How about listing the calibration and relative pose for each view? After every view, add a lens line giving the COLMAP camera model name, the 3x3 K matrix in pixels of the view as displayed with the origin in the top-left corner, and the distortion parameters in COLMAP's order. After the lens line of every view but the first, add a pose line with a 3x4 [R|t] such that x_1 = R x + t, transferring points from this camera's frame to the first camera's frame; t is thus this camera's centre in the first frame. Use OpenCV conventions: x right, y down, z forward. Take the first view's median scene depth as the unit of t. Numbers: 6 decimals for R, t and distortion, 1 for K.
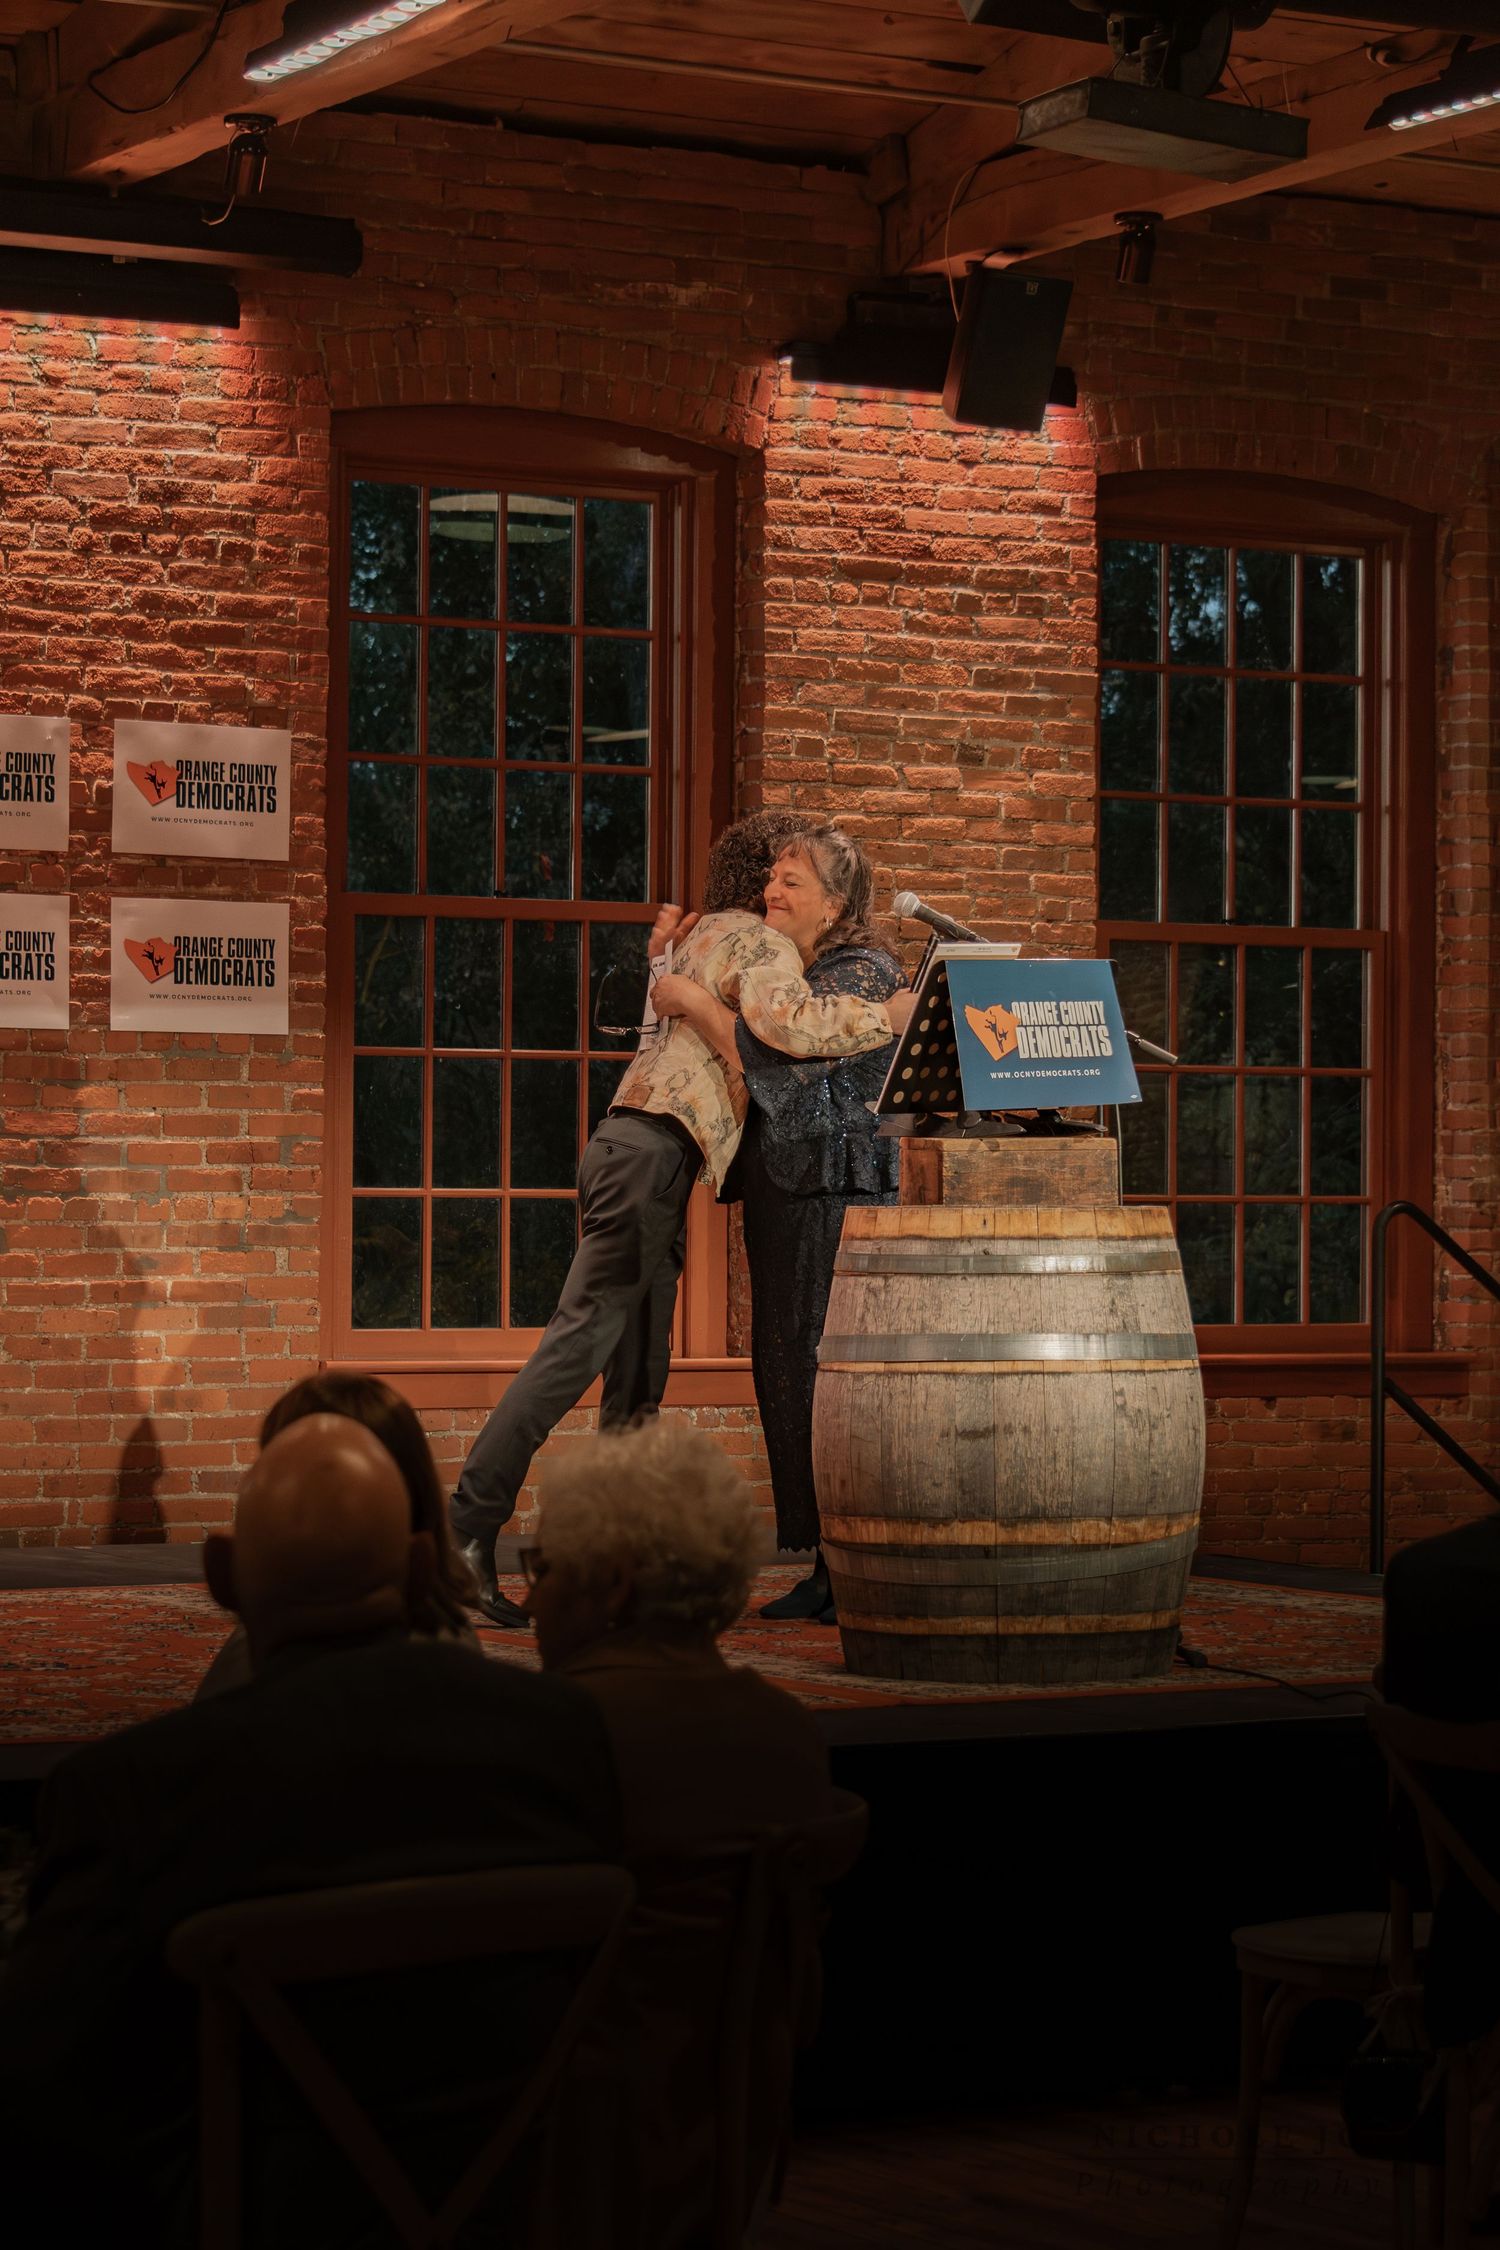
lens RADIAL K [[5381.8, 0, 749.7], [0, 5381.8, 1131.3], [0, 0, 1]] dist [-0.031497, 0.000000]
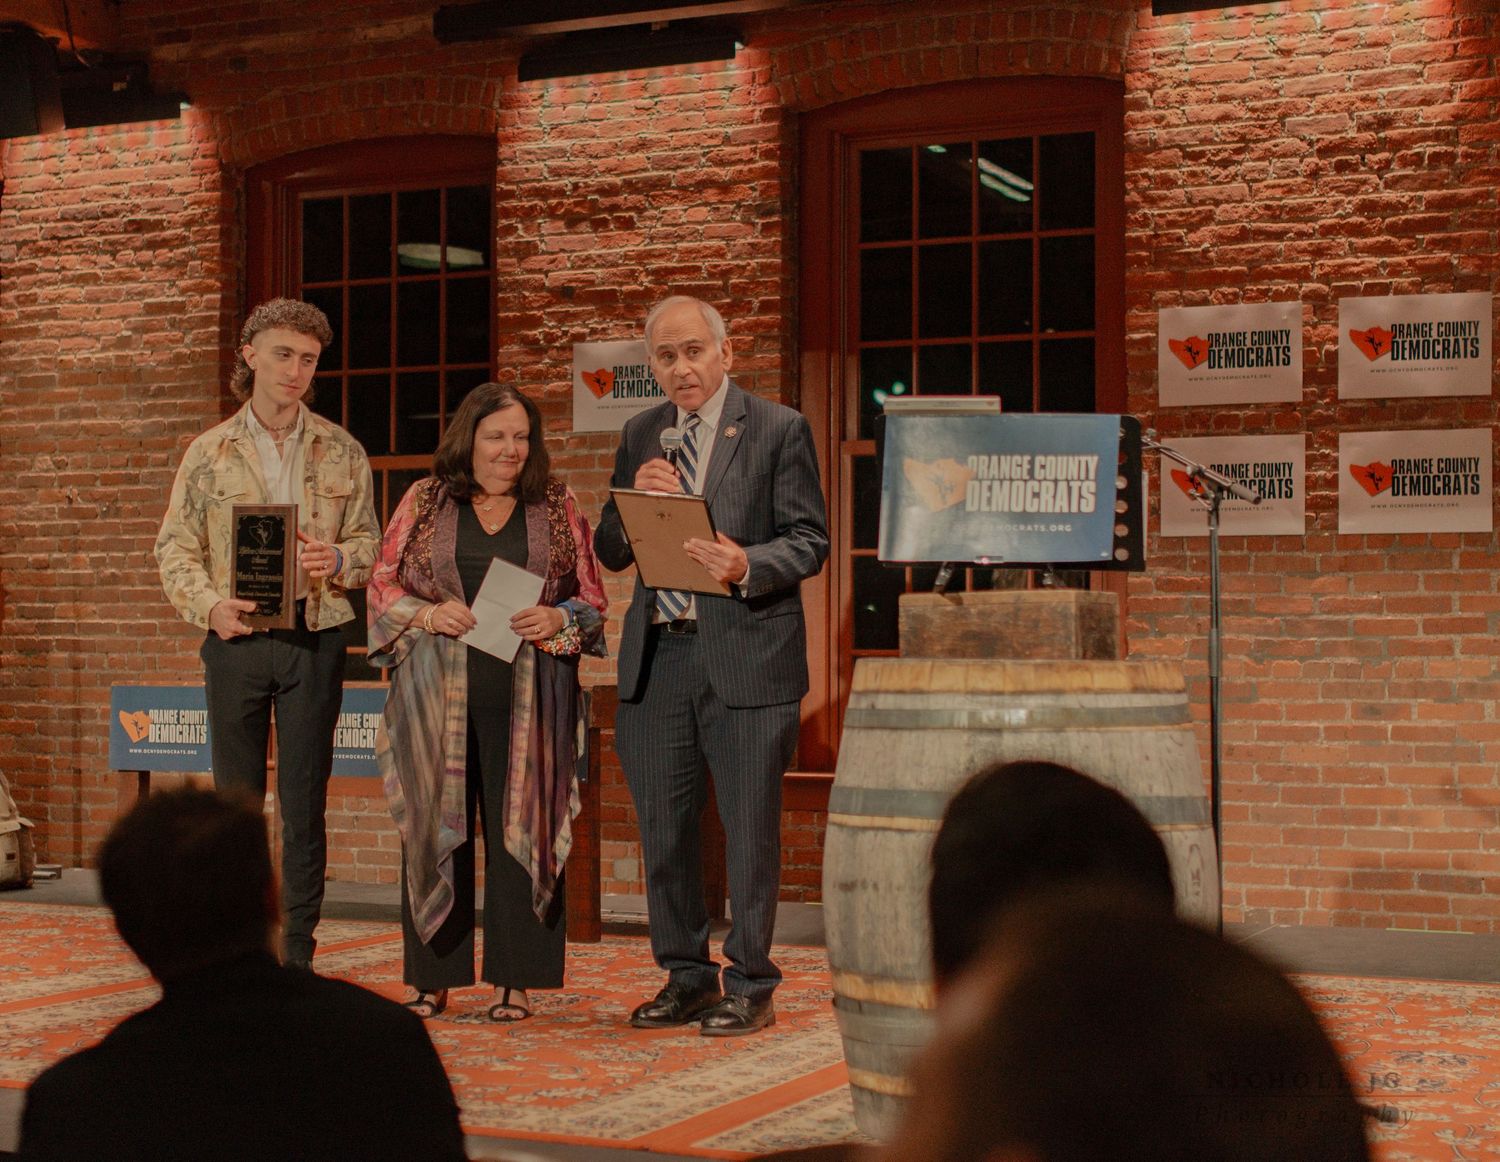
lens RADIAL K [[2579.9, 0, 750.2], [0, 2579.9, 571.1], [0, 0, 1]] dist [0.021859, 0.000000]
pose [[0.588490, -0.030845, -0.807916, 0.307972], [0.009284, 0.999464, -0.031395, 0.008943], [0.808451, 0.010975, 0.588461, 0.510372]]
